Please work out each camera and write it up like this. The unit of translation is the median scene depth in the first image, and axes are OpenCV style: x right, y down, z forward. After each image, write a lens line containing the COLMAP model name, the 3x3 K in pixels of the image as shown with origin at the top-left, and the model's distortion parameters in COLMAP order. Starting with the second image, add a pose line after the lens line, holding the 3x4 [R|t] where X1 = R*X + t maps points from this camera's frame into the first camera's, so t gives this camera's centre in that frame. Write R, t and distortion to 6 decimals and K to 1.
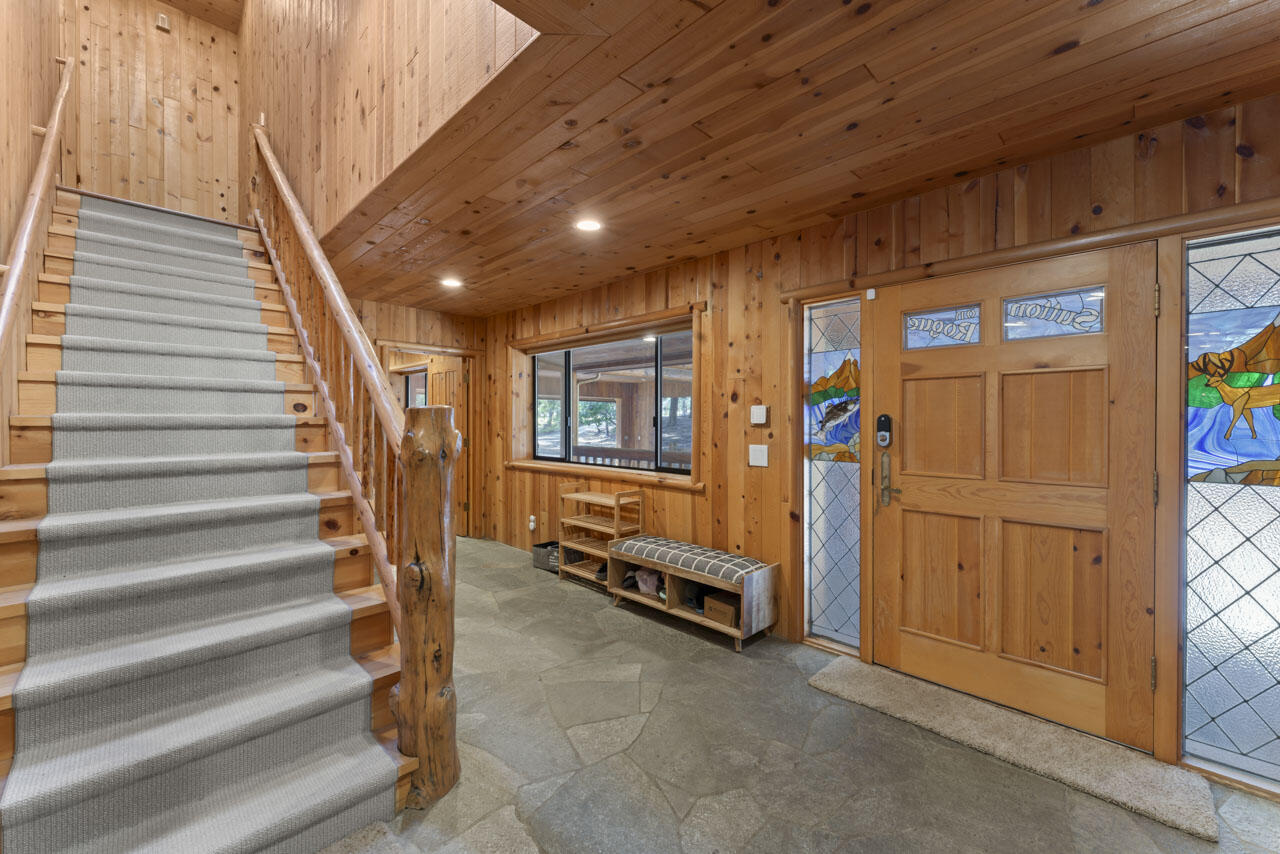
lens RADIAL K [[503.6, 0, 635.9], [0, 503.6, 424.7], [0, 0, 1]] dist [0.001936, -0.000496]
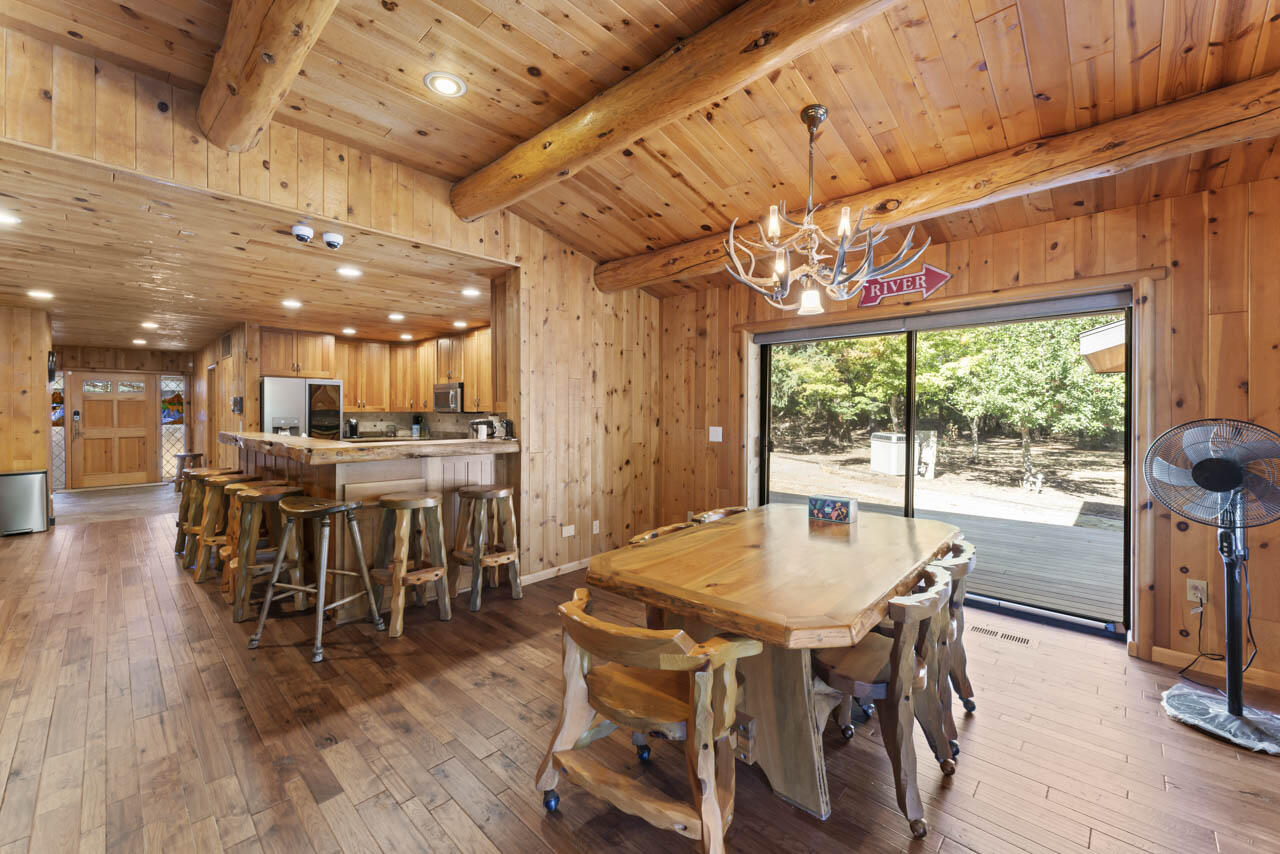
lens RADIAL K [[503.6, 0, 633.7], [0, 503.6, 416.8], [0, 0, 1]] dist [0.001936, -0.000496]
pose [[-0.036992, -0.011902, 0.999245, -2.303394], [0.002582, 0.999925, 0.012006, -0.008139], [-0.999312, 0.003024, -0.036958, -1.970974]]
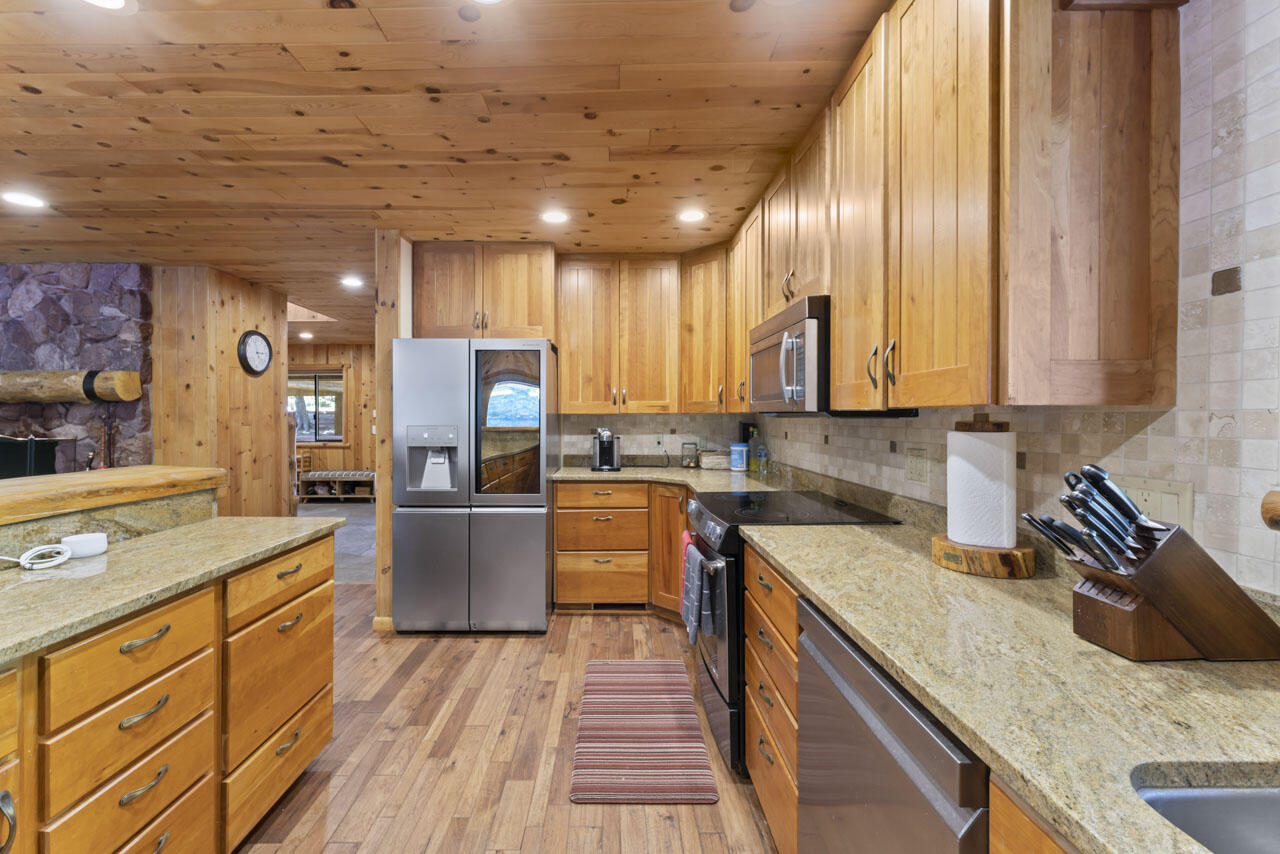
lens RADIAL K [[503.6, 0, 617.5], [0, 503.6, 417.1], [0, 0, 1]] dist [0.001936, -0.000496]
pose [[0.708472, -0.005636, 0.705716, -0.644892], [0.006112, 0.999980, 0.001851, -0.000482], [-0.705712, 0.003002, 0.708492, -1.543063]]
